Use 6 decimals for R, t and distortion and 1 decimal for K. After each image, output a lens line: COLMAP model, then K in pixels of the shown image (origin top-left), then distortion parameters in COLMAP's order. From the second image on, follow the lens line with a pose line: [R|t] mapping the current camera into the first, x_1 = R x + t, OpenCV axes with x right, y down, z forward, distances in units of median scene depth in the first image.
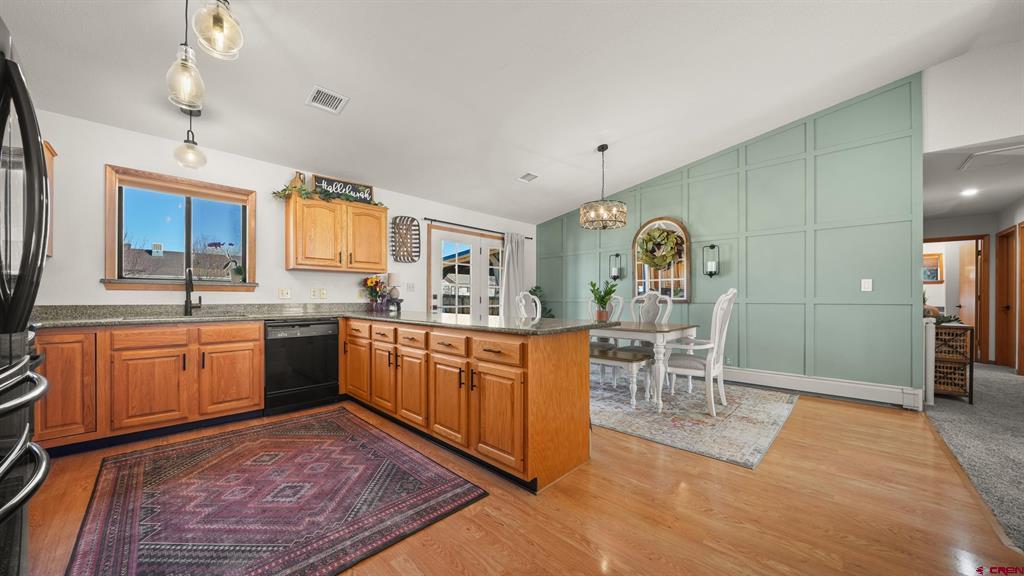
lens RADIAL K [[350.1, 0, 511.2], [0, 350.1, 299.7], [0, 0, 1]] dist [-0.006155, -0.000011]
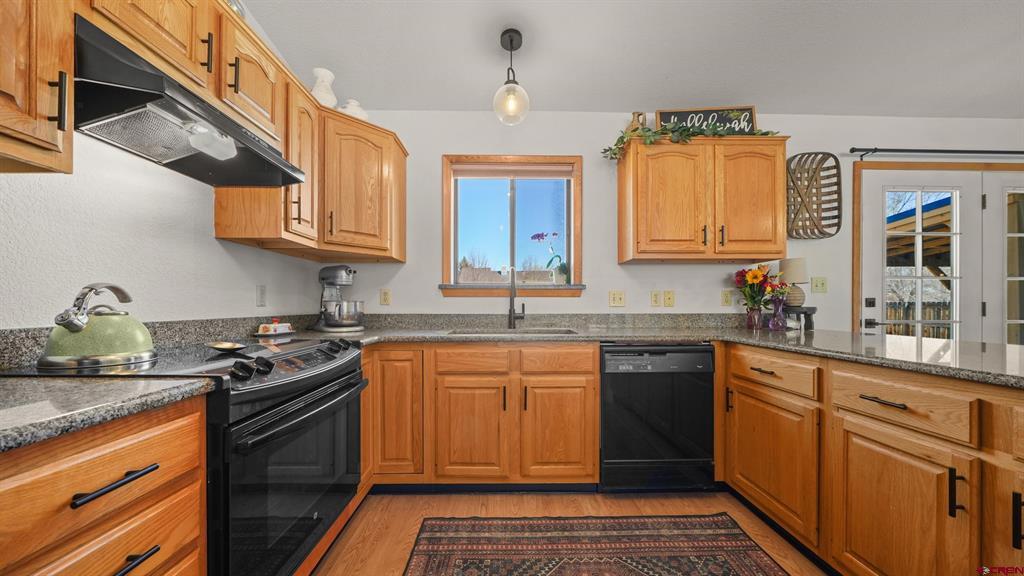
lens RADIAL K [[350.1, 0, 511.2], [0, 350.1, 299.7], [0, 0, 1]] dist [-0.006155, -0.000011]
pose [[0.712714, -0.013727, -0.701320, -0.335024], [-0.000890, 0.999790, -0.020474, -0.002303], [0.701454, 0.015216, 0.712553, 0.389476]]
